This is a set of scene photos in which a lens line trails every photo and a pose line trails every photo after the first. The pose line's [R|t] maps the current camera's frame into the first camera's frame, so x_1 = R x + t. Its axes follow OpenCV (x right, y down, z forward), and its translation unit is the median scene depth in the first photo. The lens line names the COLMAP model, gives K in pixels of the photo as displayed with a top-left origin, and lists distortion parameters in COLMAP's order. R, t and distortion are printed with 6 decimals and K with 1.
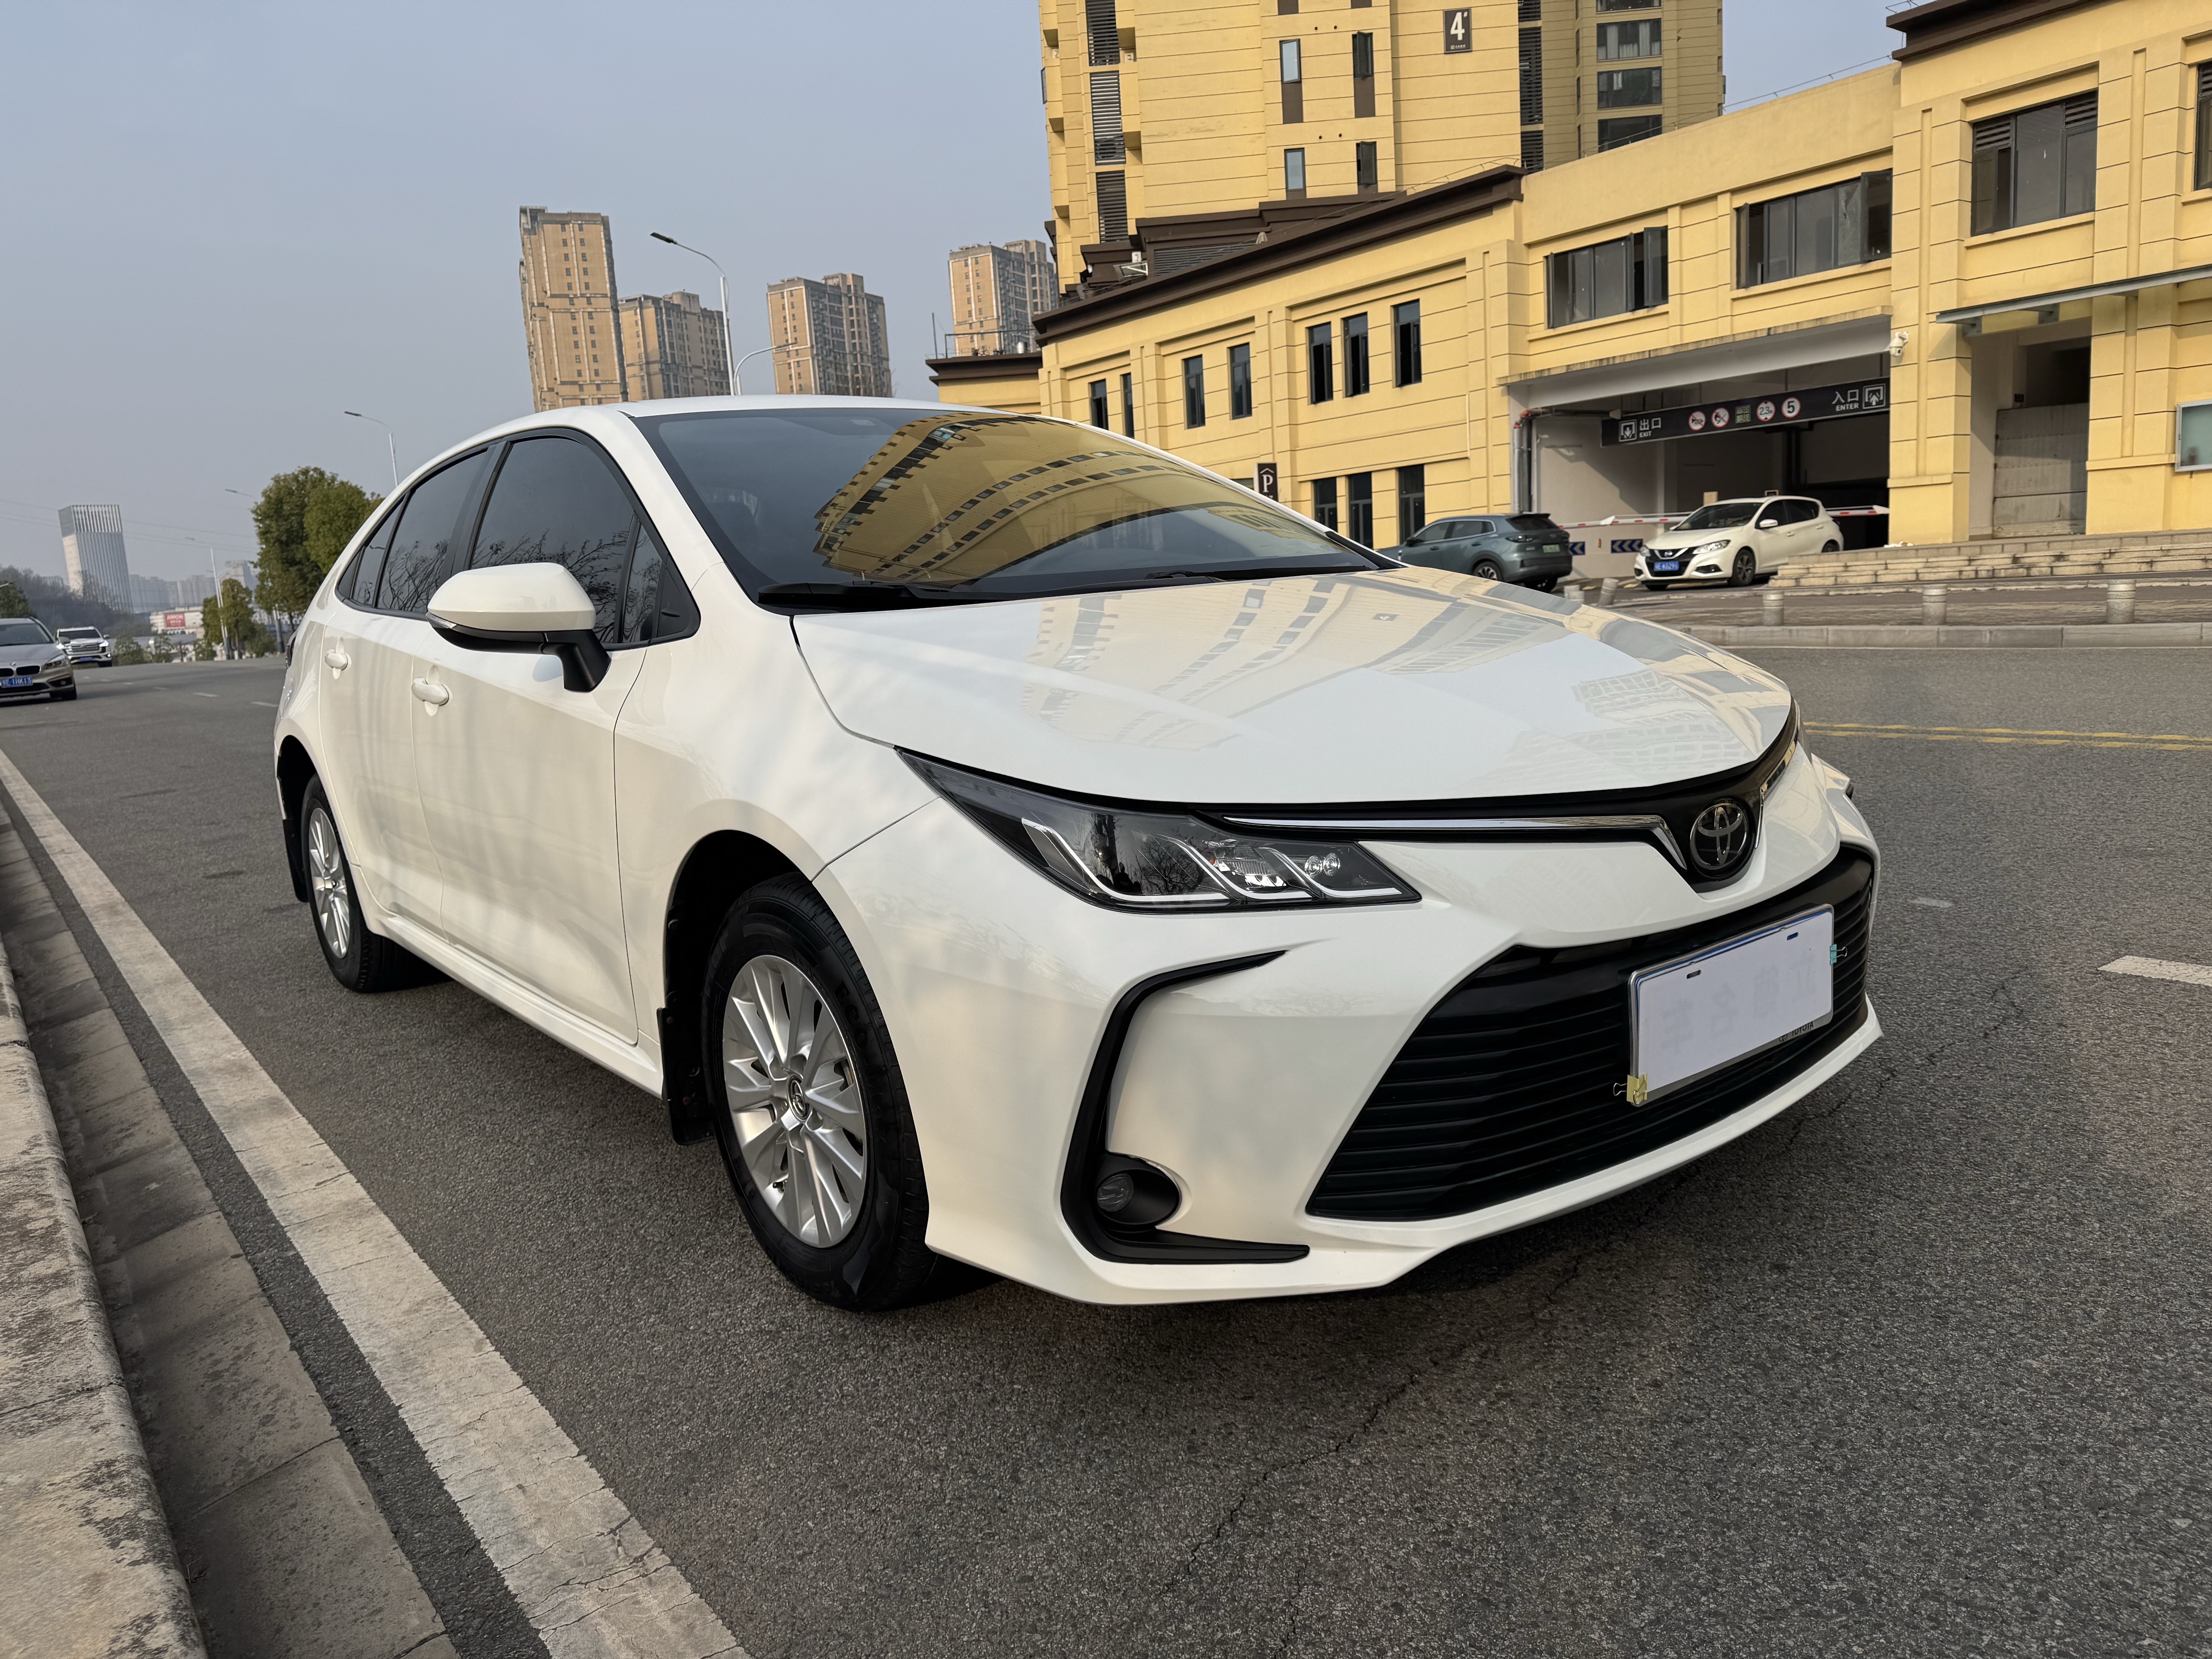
lens RADIAL K [[1582.4, 0, 1118.8], [0, 1582.4, 835.6], [0, 0, 1]] dist [0.009962, -0.015793]
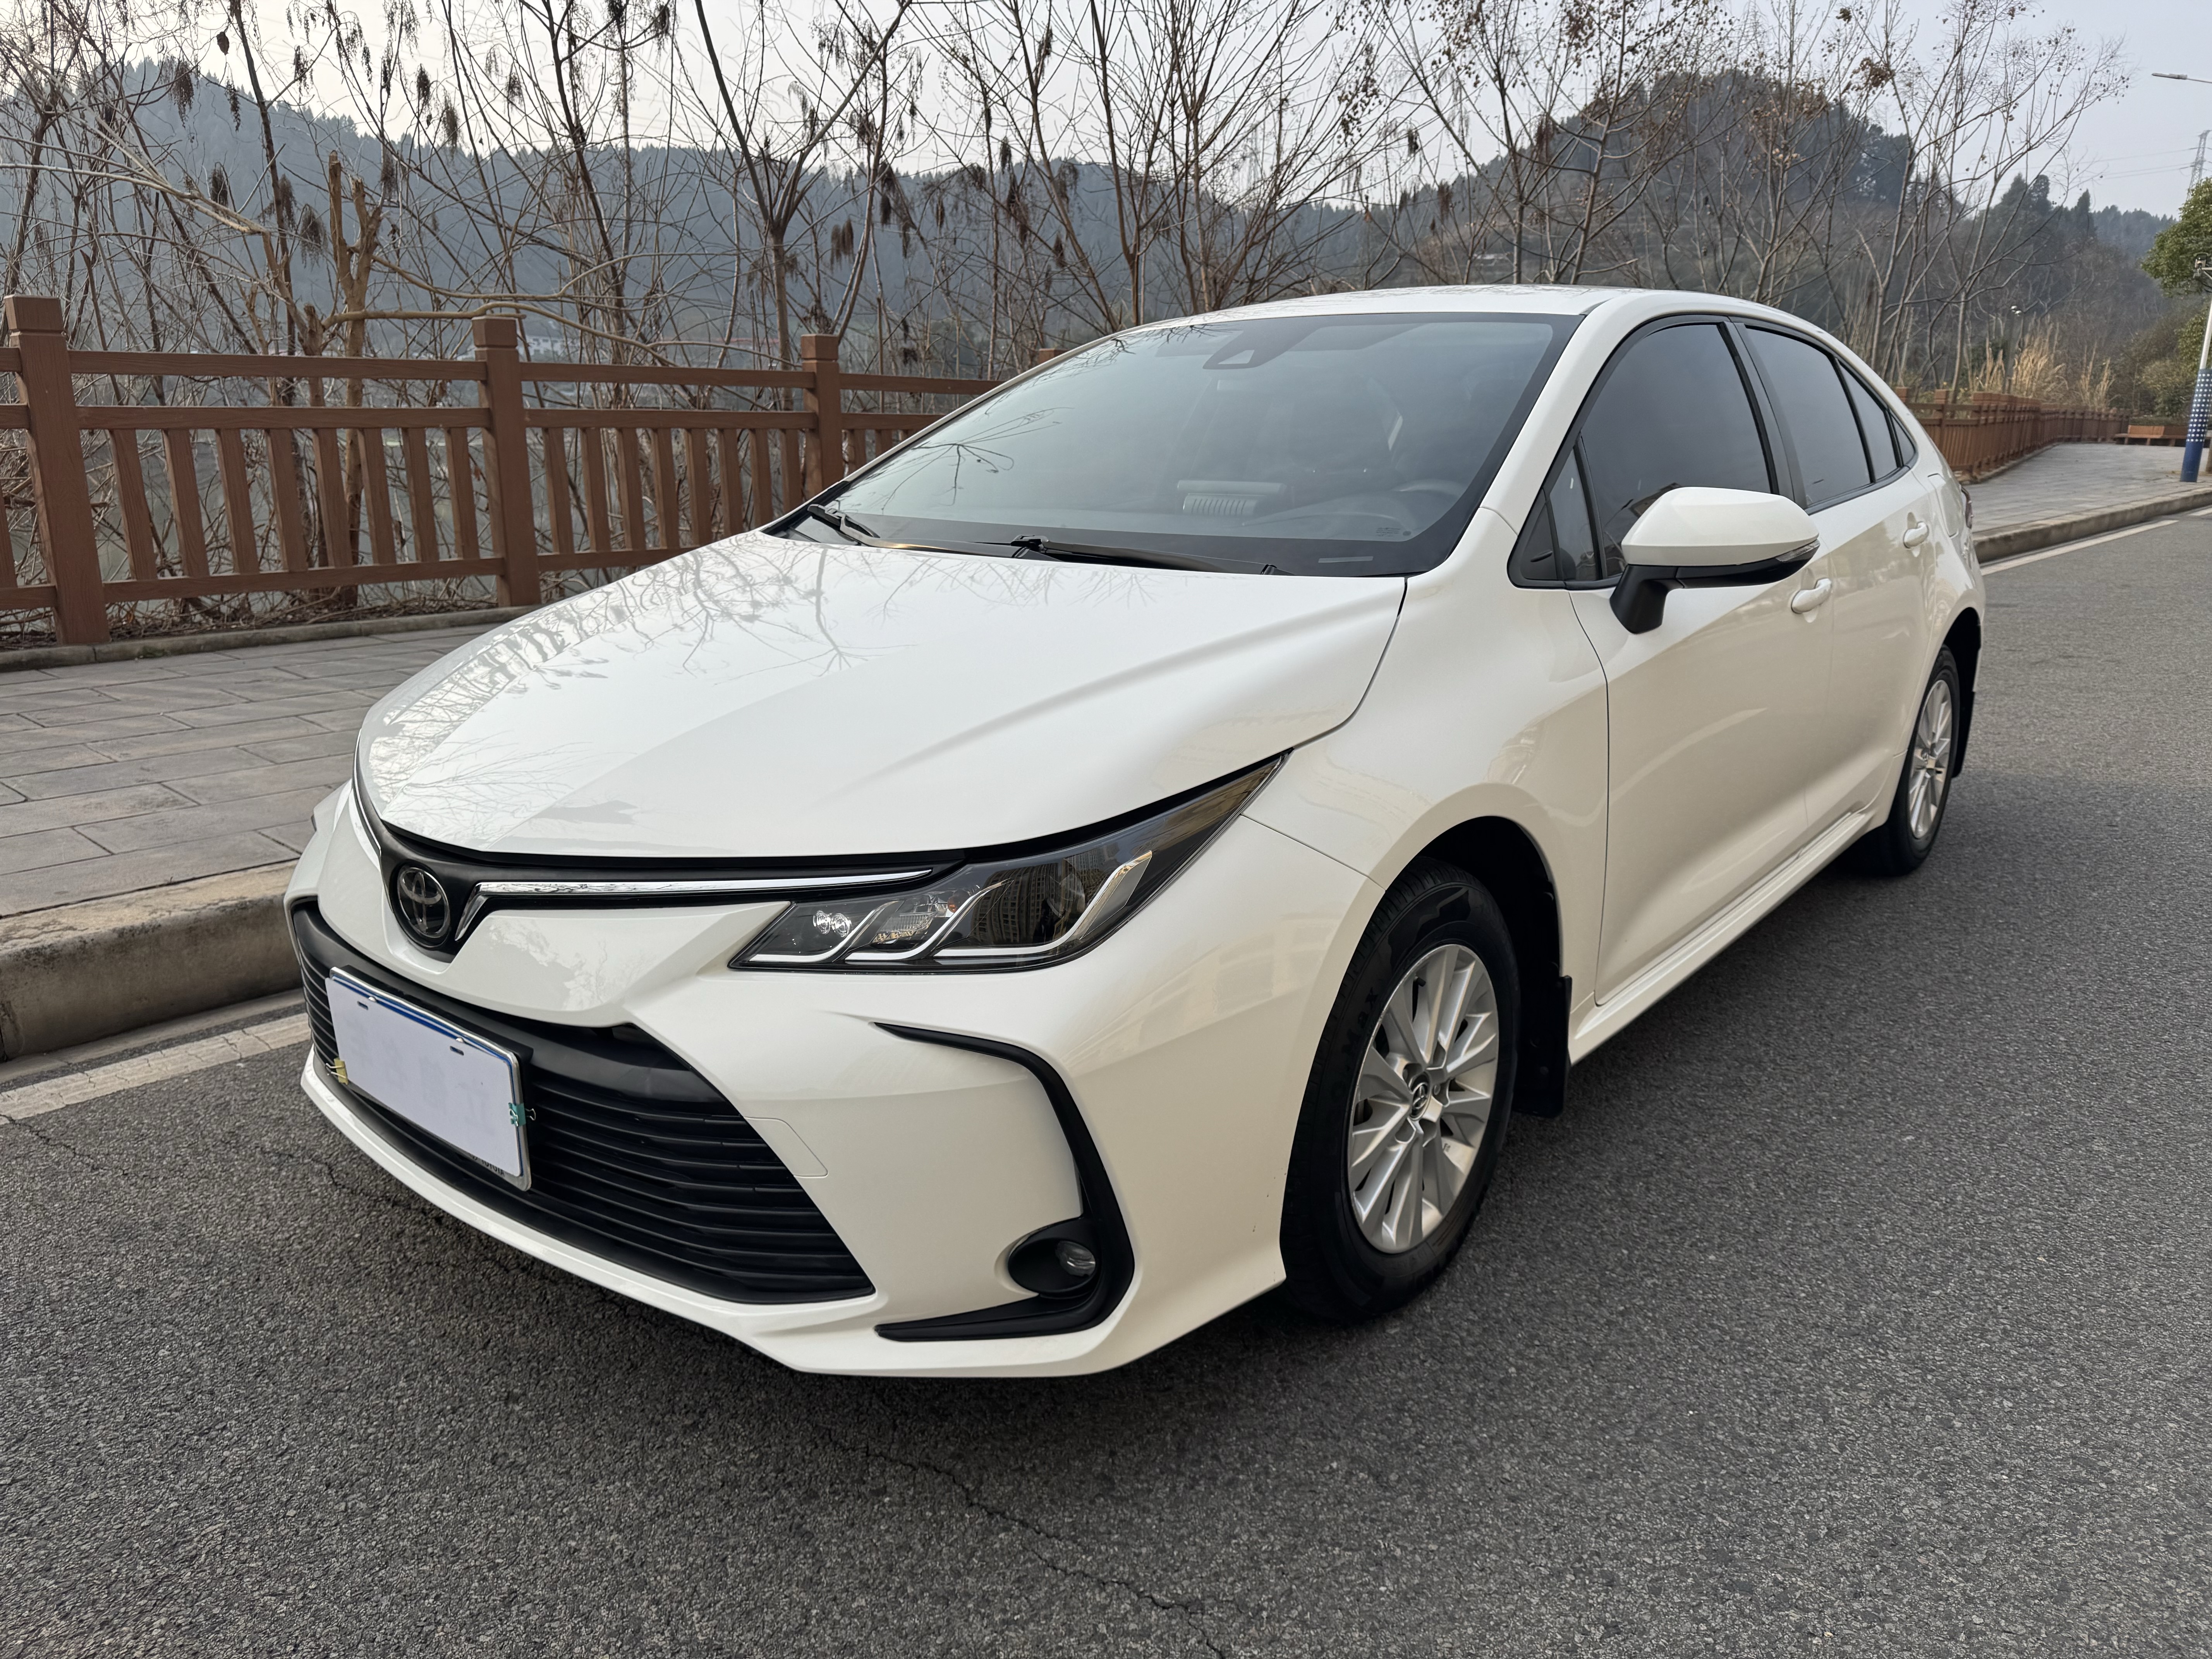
lens RADIAL K [[1582.4, 0, 1099.8], [0, 1582.4, 830.2], [0, 0, 1]] dist [0.009962, -0.015793]
pose [[0.180115, 0.310731, -0.933276, 0.989232], [-0.172922, 0.944020, 0.280936, -0.279215], [0.968327, 0.110783, 0.223764, 0.882455]]
